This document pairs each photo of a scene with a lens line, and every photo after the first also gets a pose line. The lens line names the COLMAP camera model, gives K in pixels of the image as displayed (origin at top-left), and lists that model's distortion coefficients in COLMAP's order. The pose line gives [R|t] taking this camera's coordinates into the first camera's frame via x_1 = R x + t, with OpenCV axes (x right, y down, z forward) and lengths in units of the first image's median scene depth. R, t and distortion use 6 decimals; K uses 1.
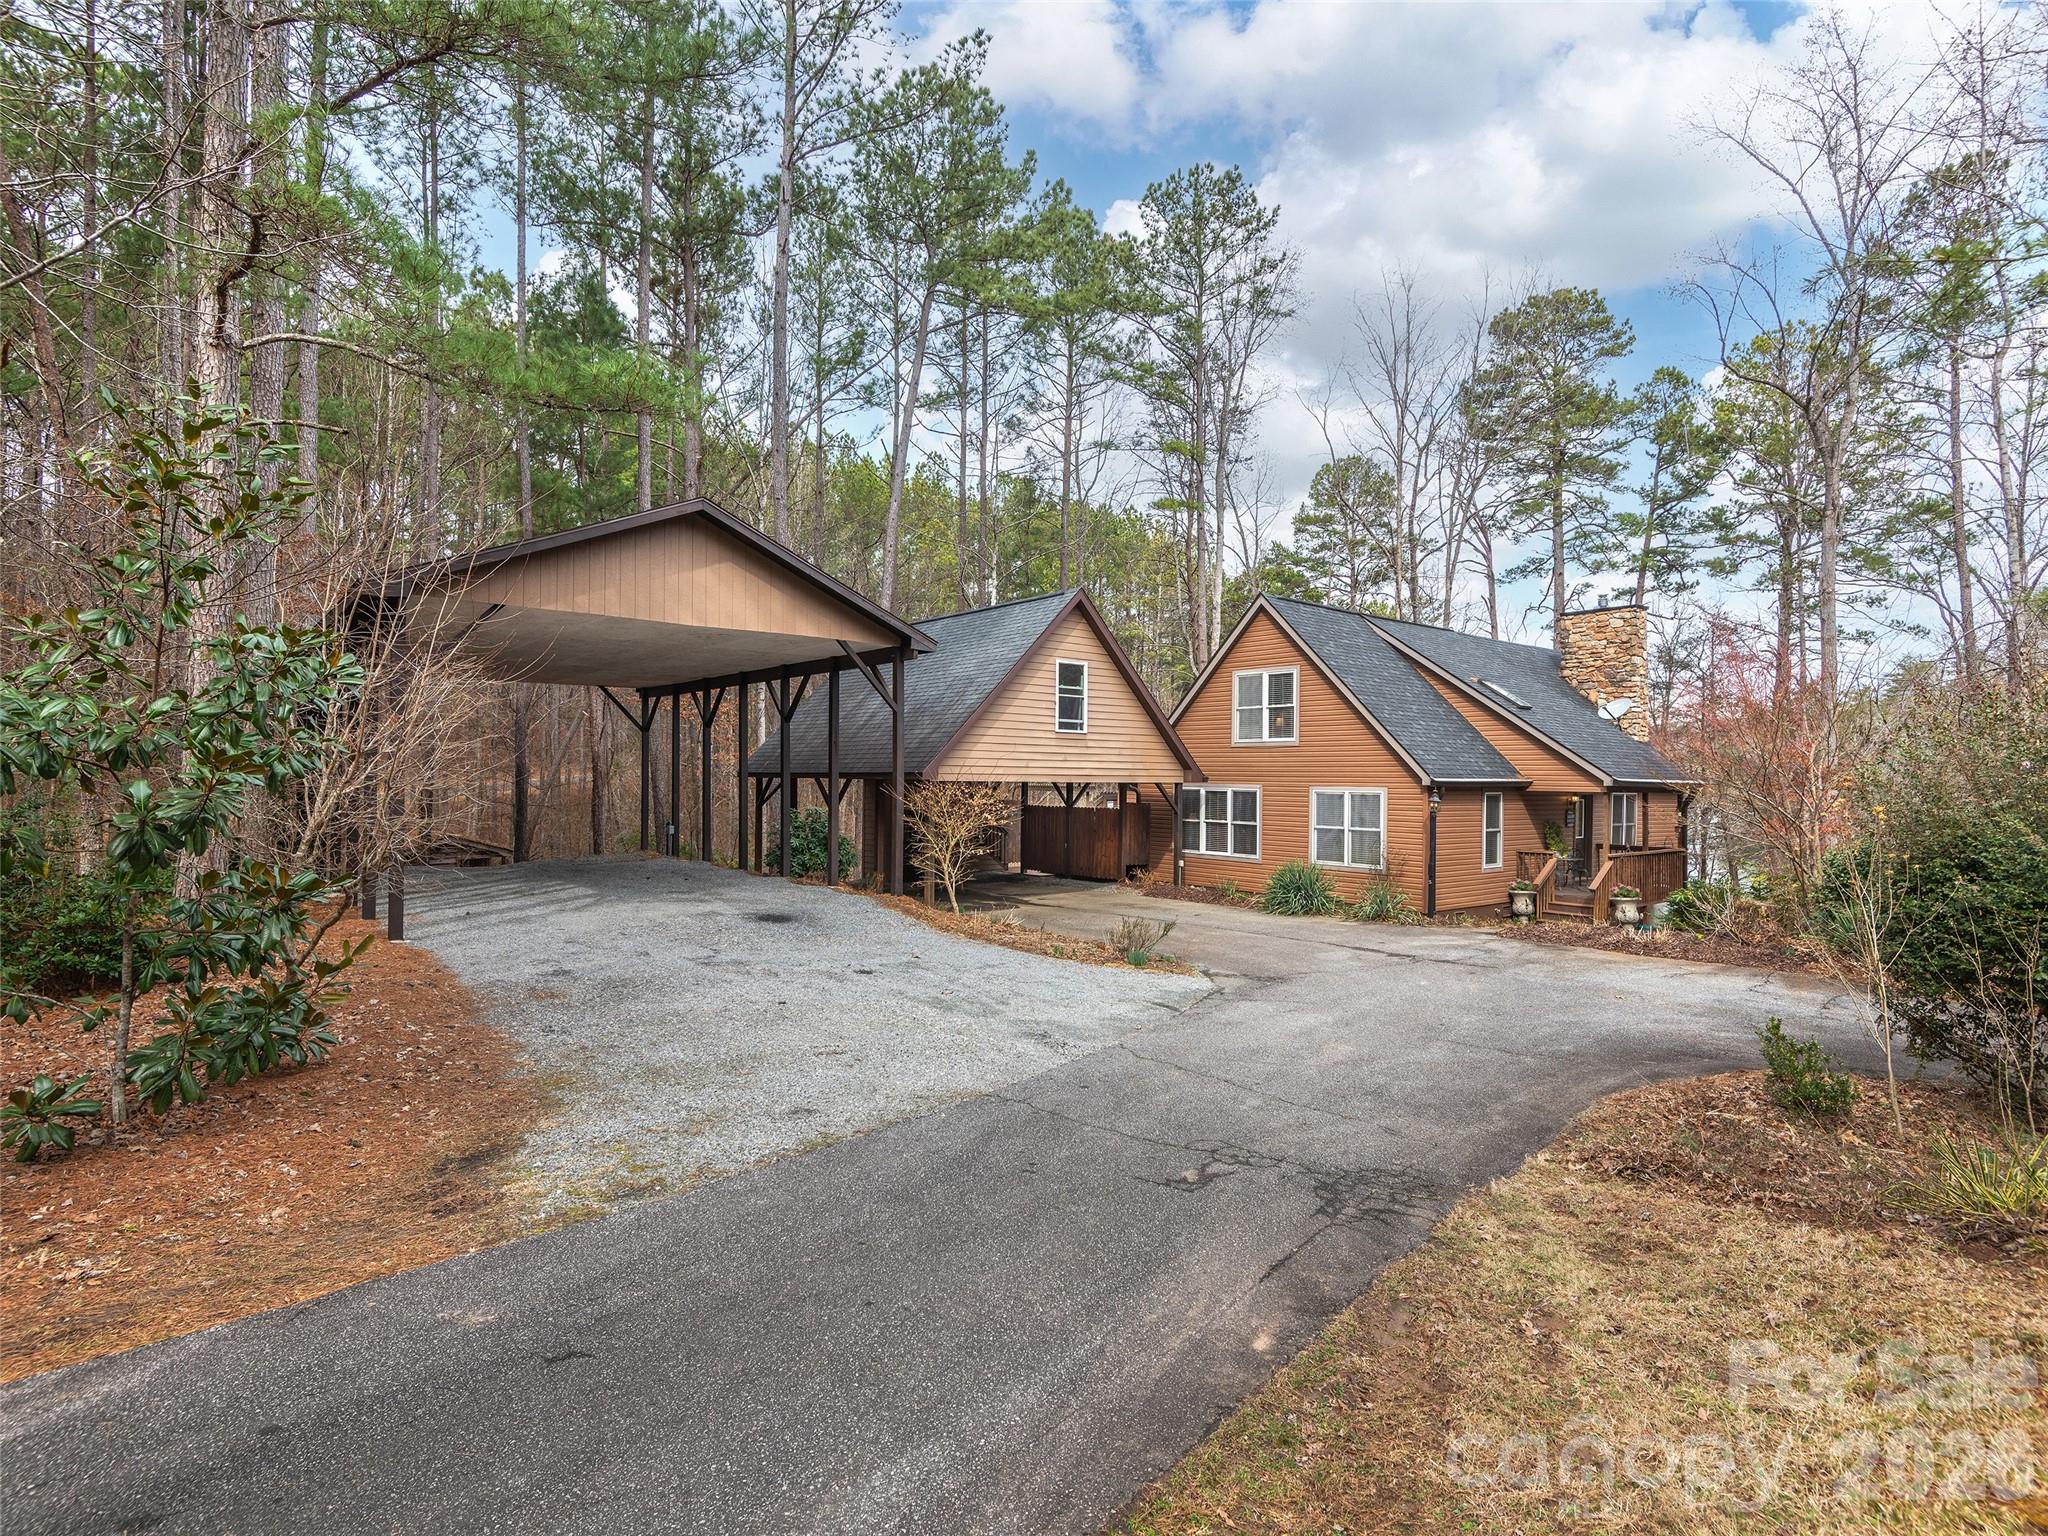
lens RADIAL K [[1048.7, 0, 1033.3], [0, 1048.7, 770.1], [0, 0, 1]] dist [0.001806, -0.000169]
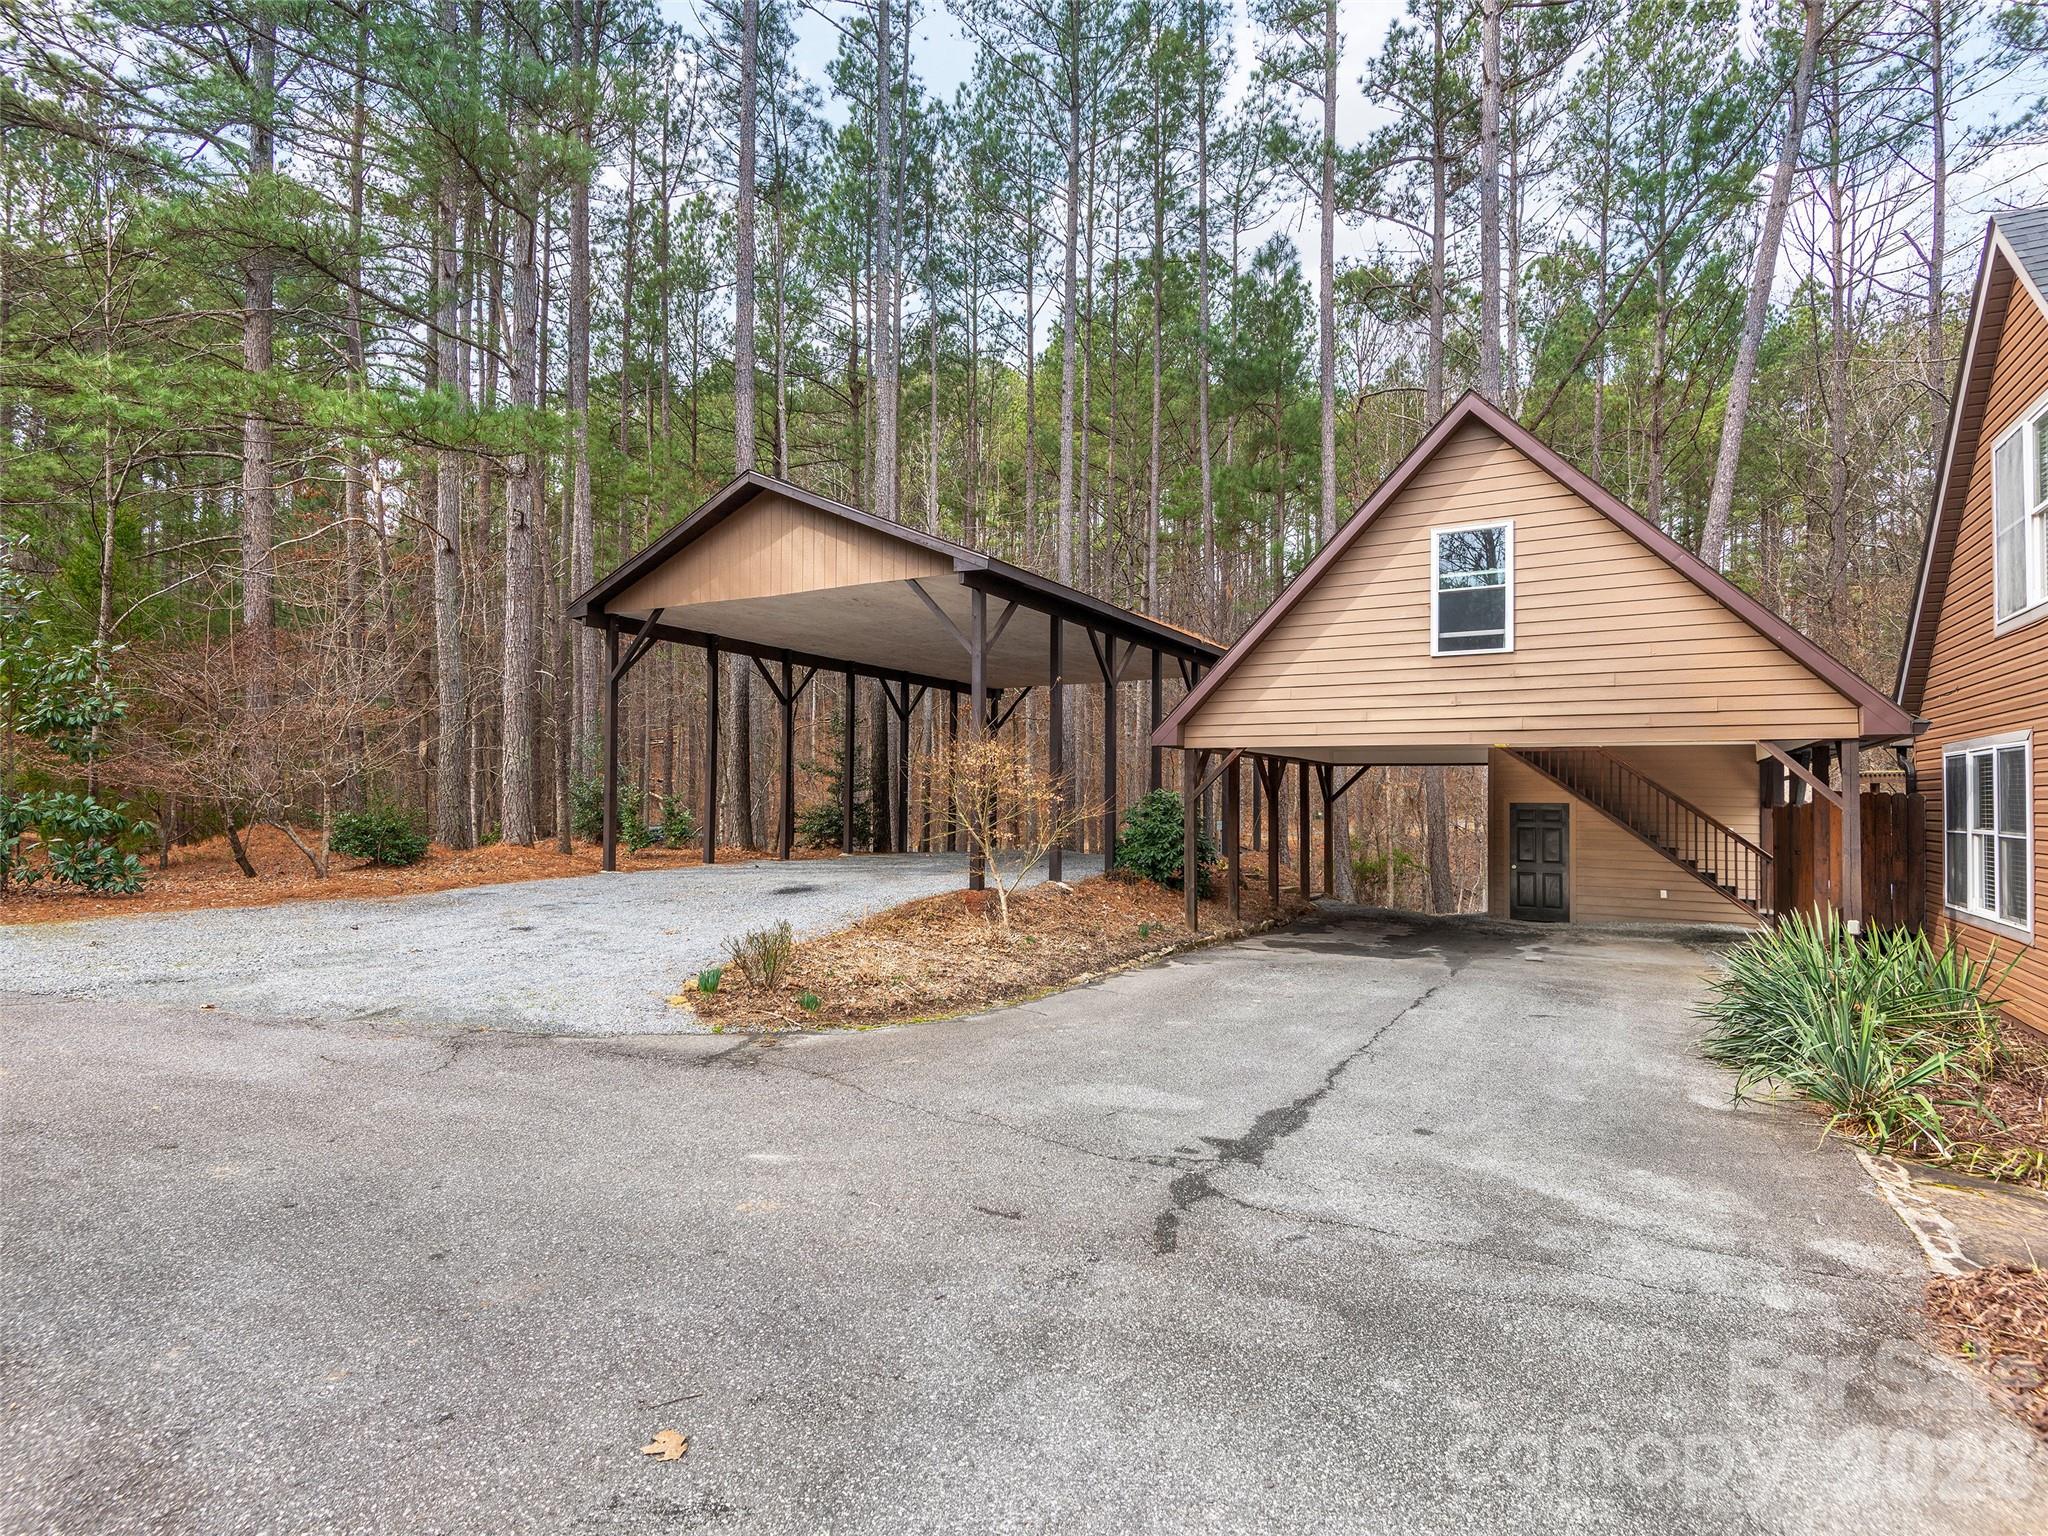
lens RADIAL K [[1050.8, 0, 980.6], [0, 1050.8, 764.0], [0, 0, 1]] dist [0.003865, -0.000628]
pose [[0.339089, -0.038215, -0.939978, 0.436182], [-0.001596, 0.999150, -0.041196, 0.042088], [0.940753, 0.015470, 0.338739, 0.531988]]
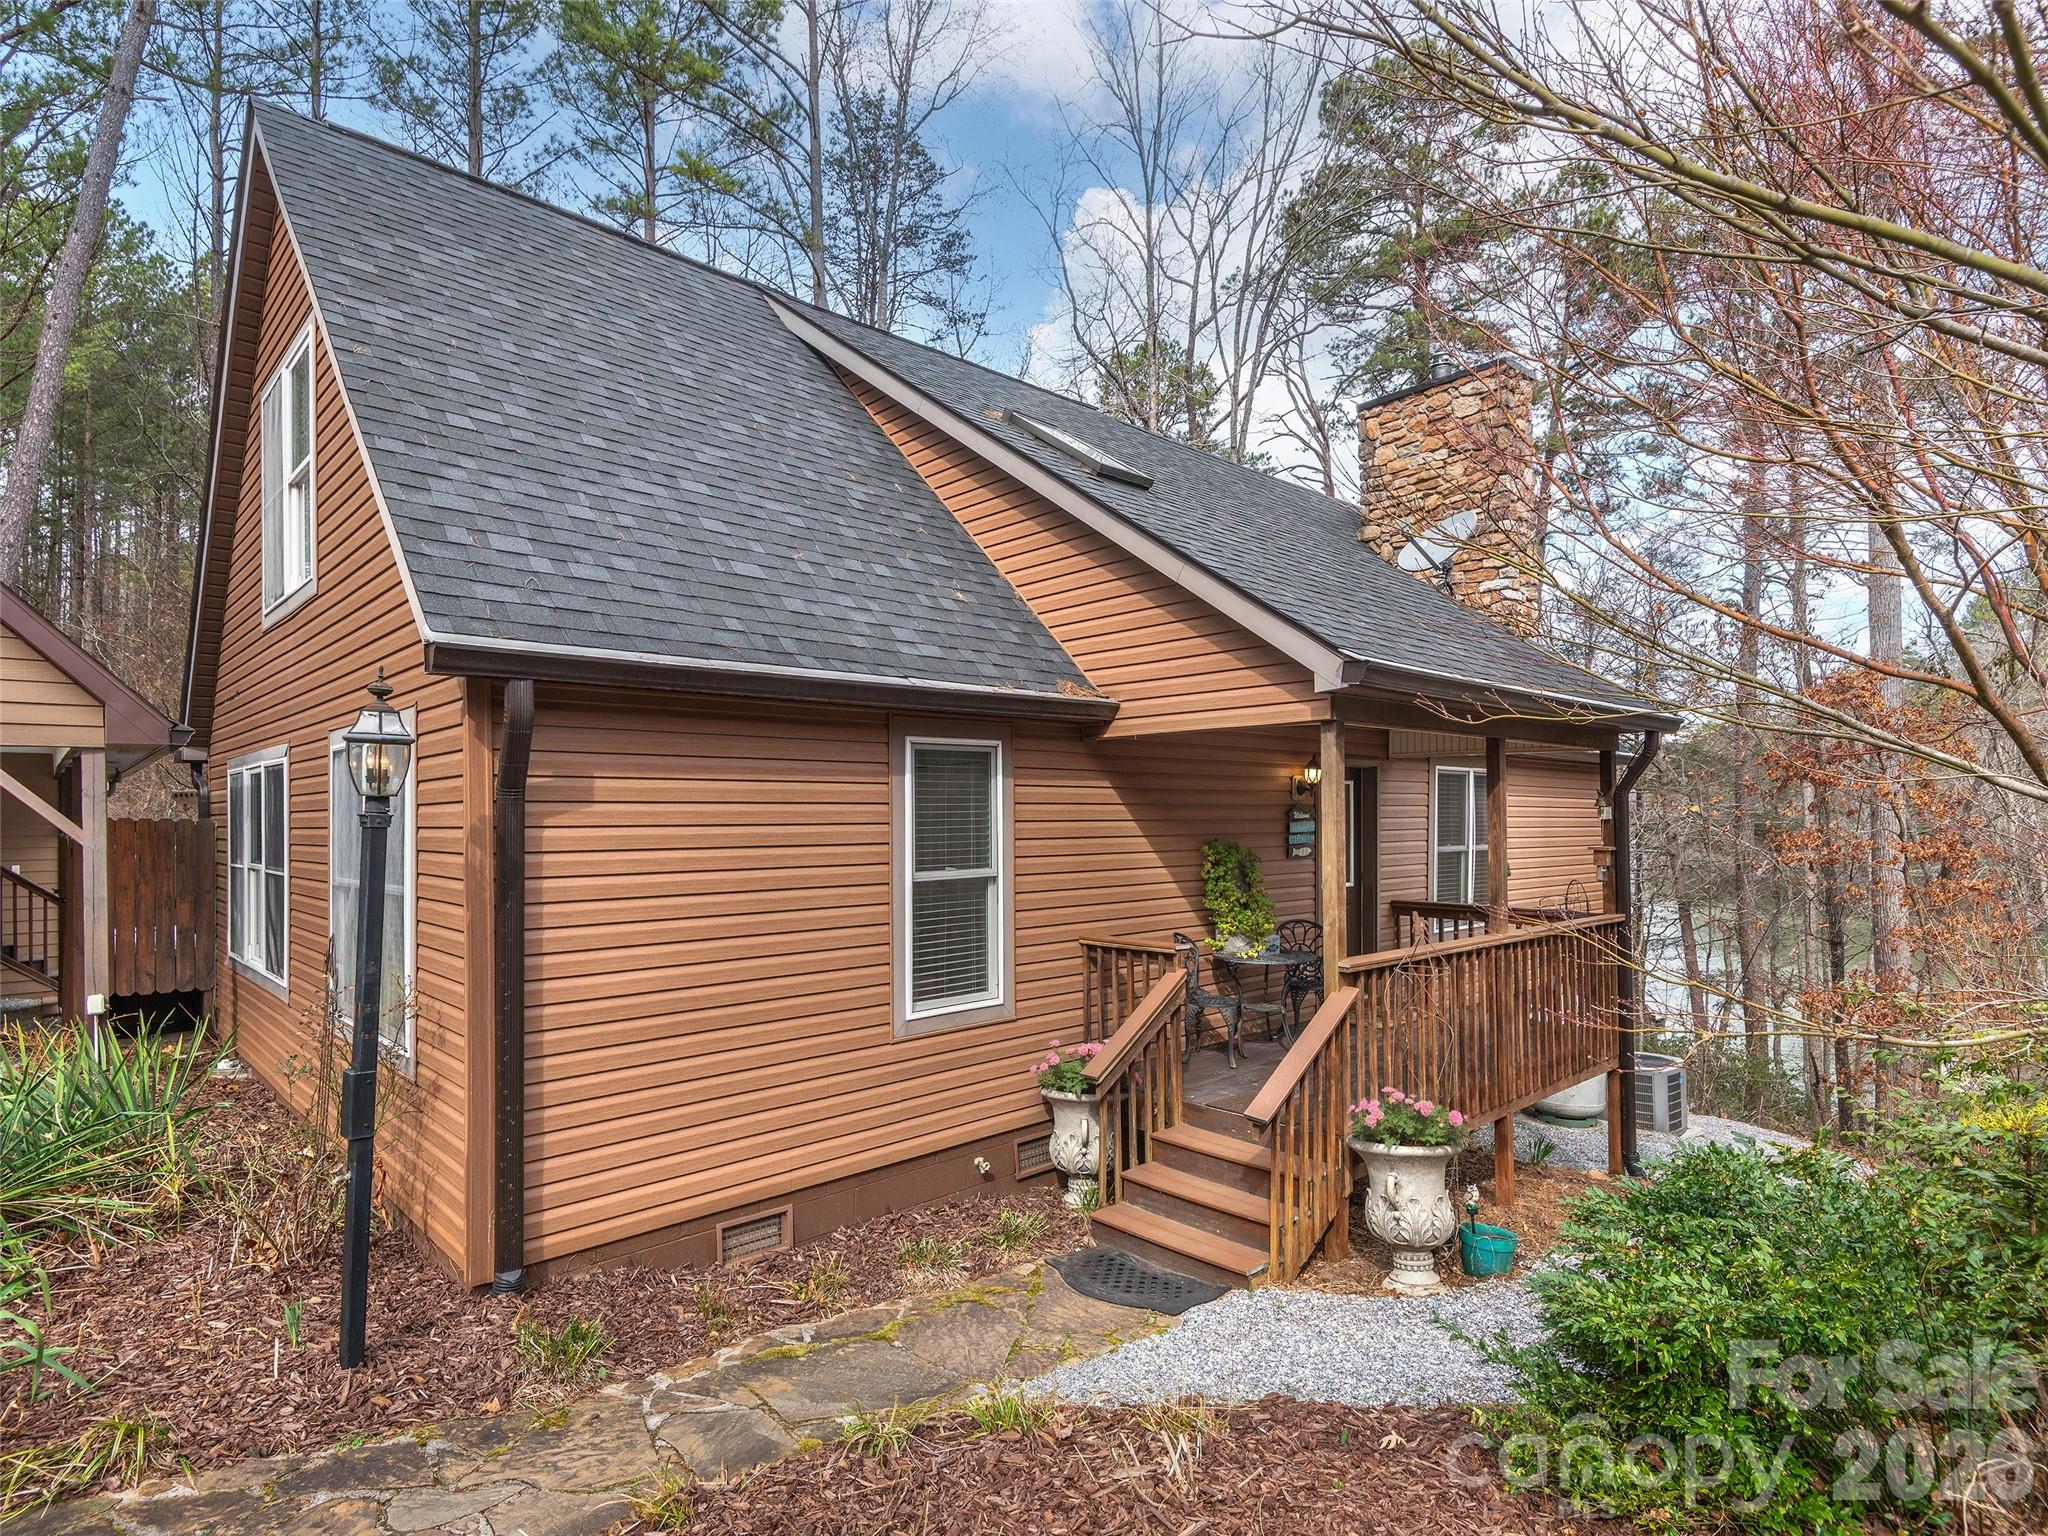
lens RADIAL K [[1084.7, 0, 1047.6], [0, 1084.7, 807.7], [0, 0, 1]] dist [0.024640, -0.000517]
pose [[0.996691, -0.019724, 0.078850, 0.409392], [0.019911, 0.999800, -0.001589, 0.037508], [-0.078803, 0.003154, 0.996885, 0.665508]]
